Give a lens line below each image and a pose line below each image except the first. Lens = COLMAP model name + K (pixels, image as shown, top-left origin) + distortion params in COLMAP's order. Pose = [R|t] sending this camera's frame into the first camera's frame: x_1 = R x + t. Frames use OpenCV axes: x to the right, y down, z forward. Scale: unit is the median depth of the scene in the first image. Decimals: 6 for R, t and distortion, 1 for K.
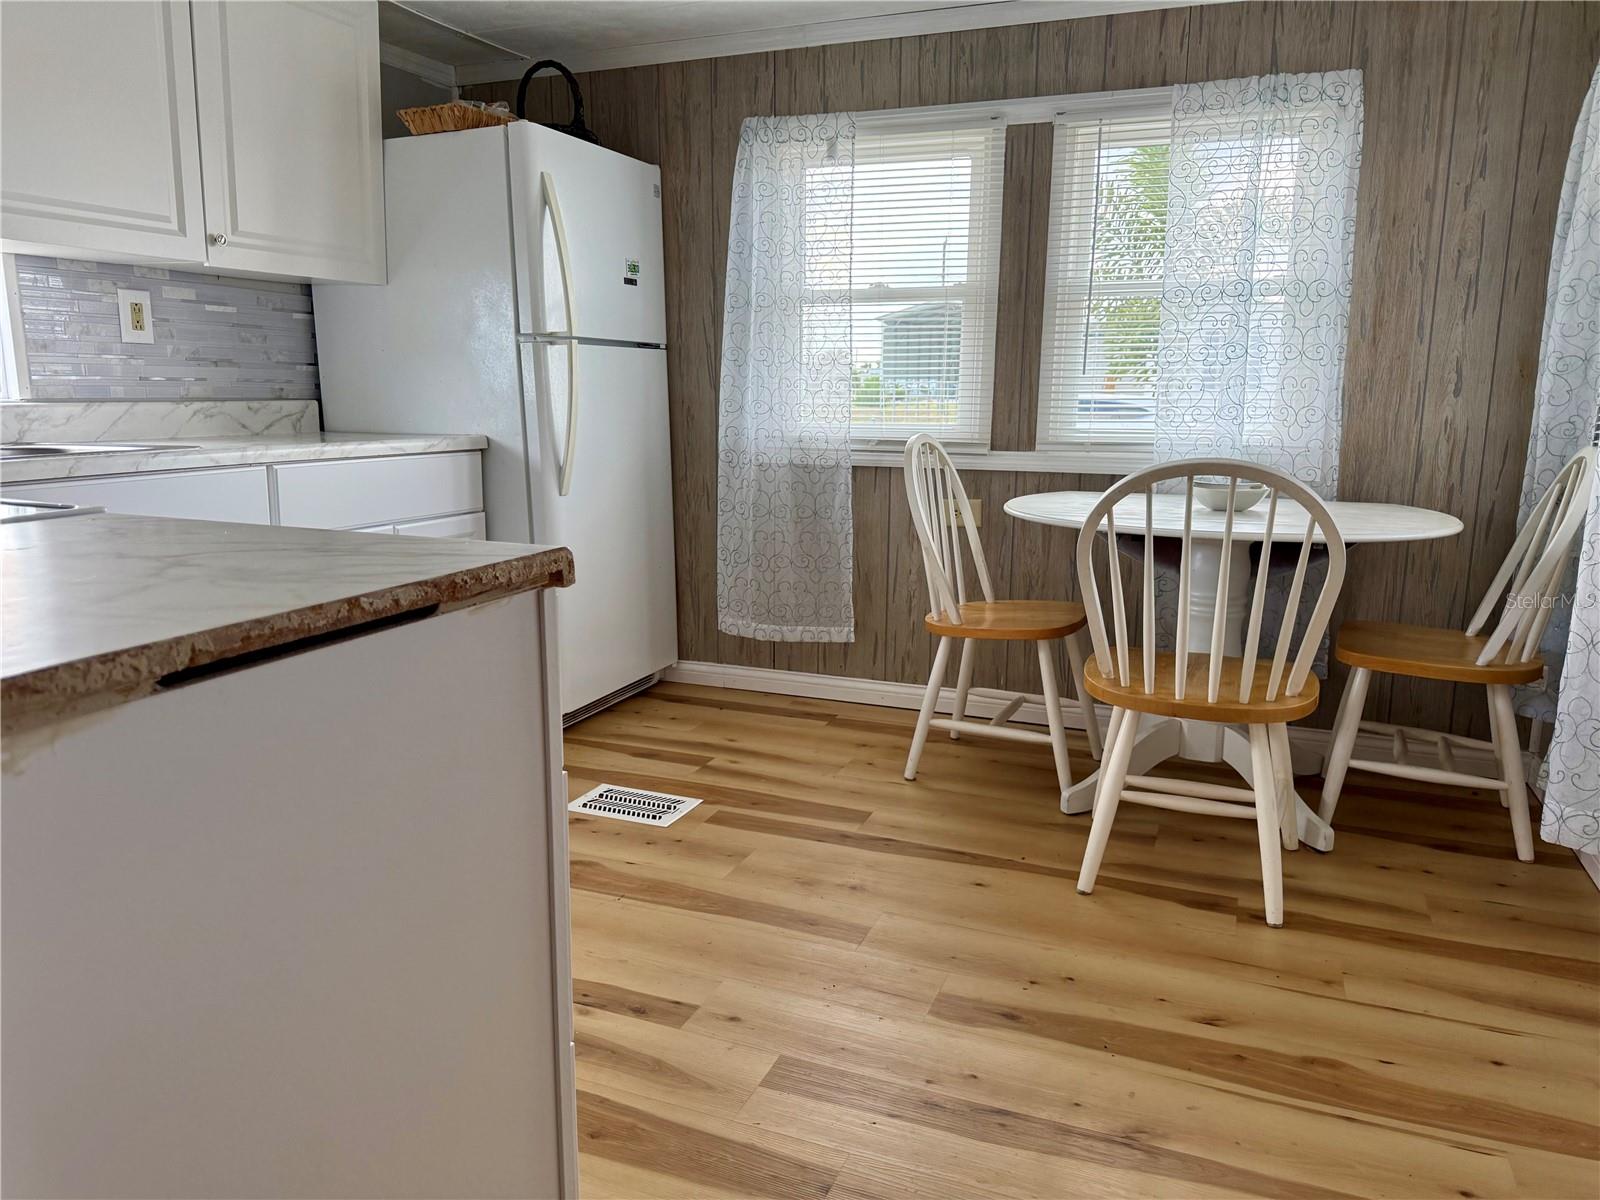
lens RADIAL K [[1126.7, 0, 800.0], [0, 1126.7, 600.0], [0, 0, 1]] dist [0.079321, -0.134584]
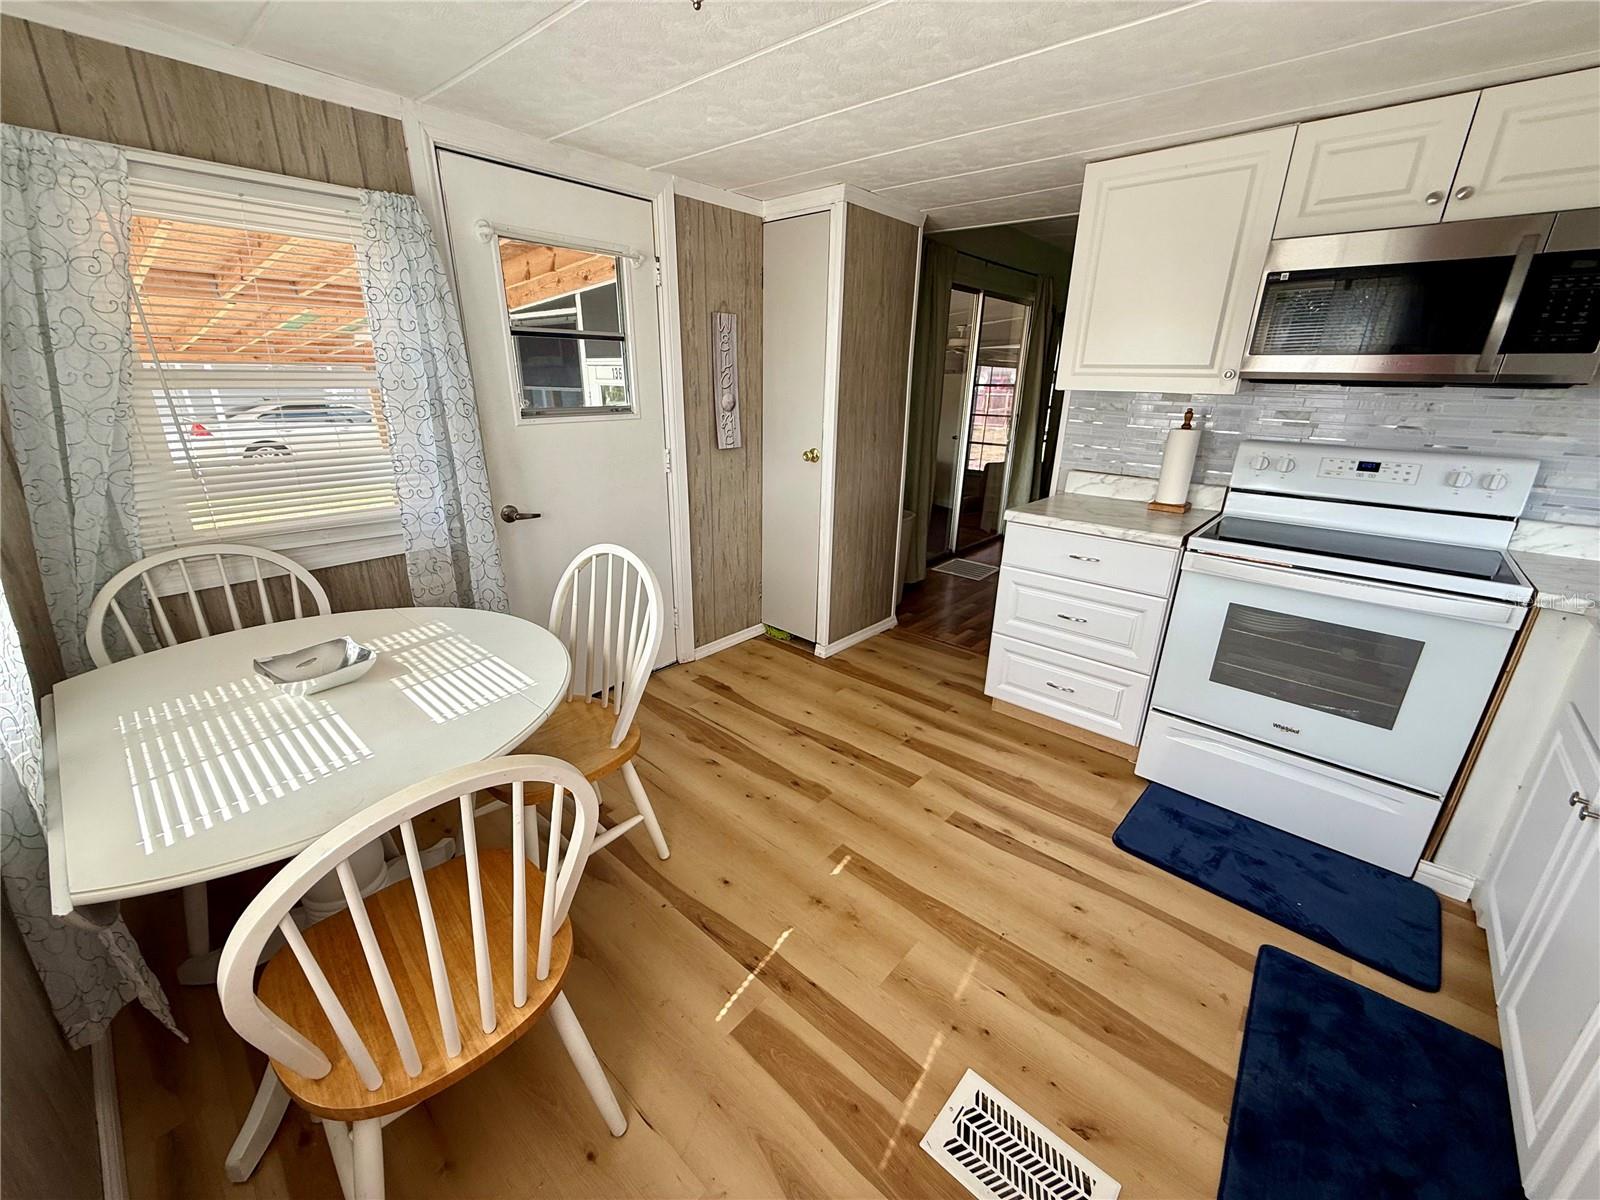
lens RADIAL K [[639.2, 0, 795.7], [0, 639.2, 598.6], [0, 0, 1]] dist [0.000426, 0.000283]
pose [[-0.940295, -0.131105, 0.314096, -0.084666], [0.042929, 0.869781, 0.491567, -0.307443], [-0.337642, 0.475702, -0.812222, 1.074398]]
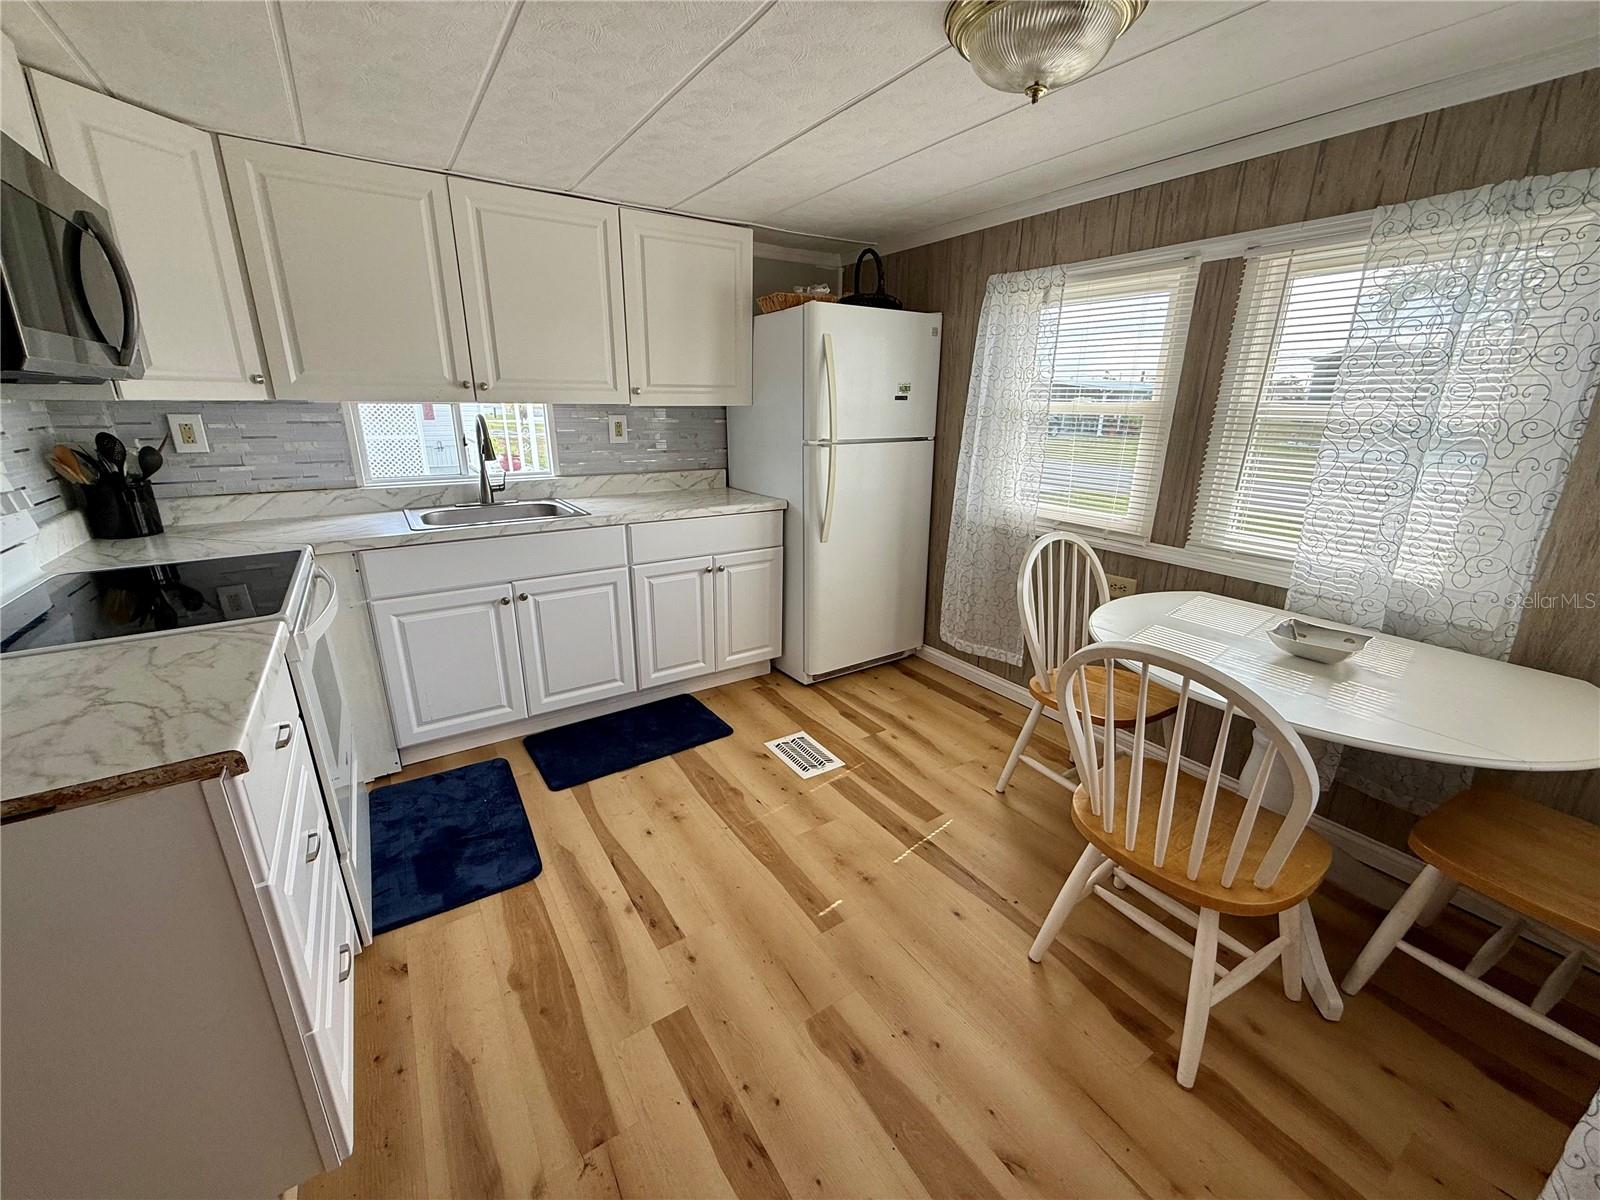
lens RADIAL K [[639.2, 0, 795.7], [0, 639.2, 598.6], [0, 0, 1]] dist [0.000426, 0.000283]
pose [[0.823223, 0.169781, -0.541736, 0.255876], [-0.109395, 0.983791, 0.142085, -0.139205], [0.557078, -0.057705, 0.828453, 0.238978]]
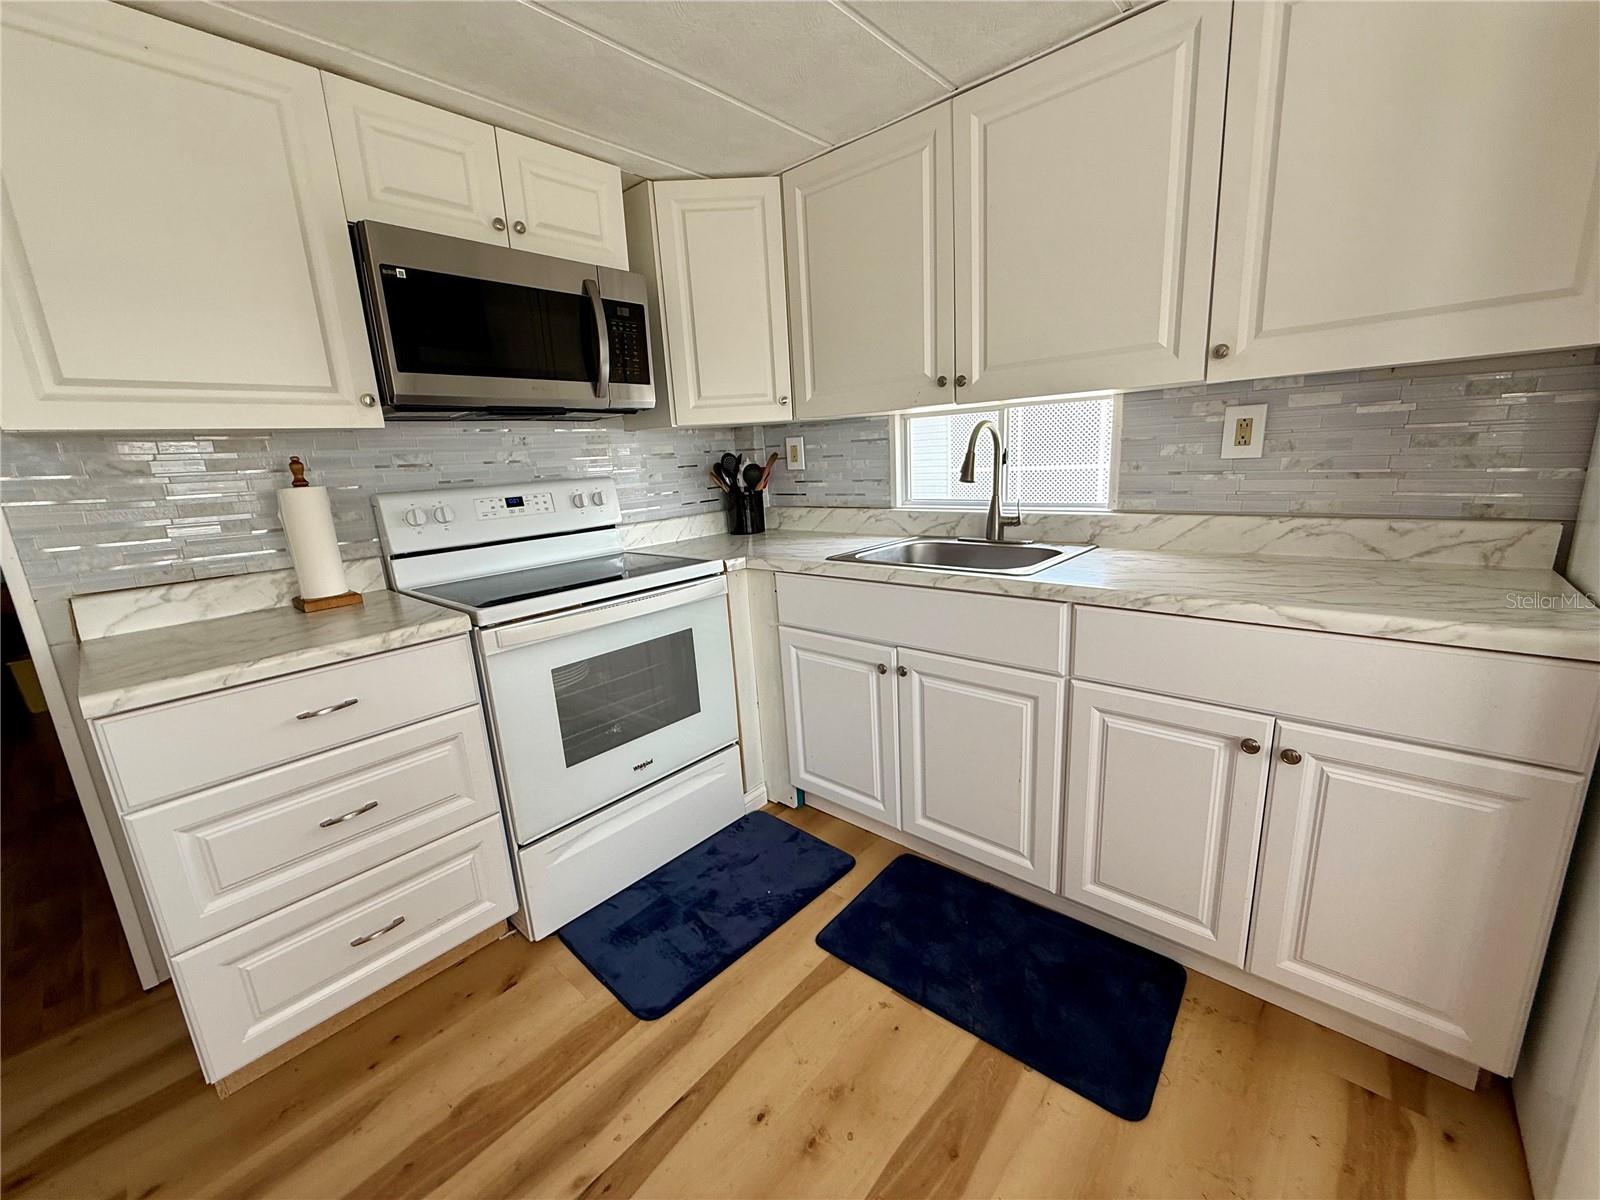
lens RADIAL K [[633.3, 0, 794.0], [0, 633.3, 601.9], [0, 0, 1]] dist [0.000102, 0.000146]
pose [[-0.338295, 0.227821, -0.913046, 0.089128], [-0.121742, 0.951504, 0.282524, -0.193752], [0.933132, 0.206733, -0.294154, 0.740578]]
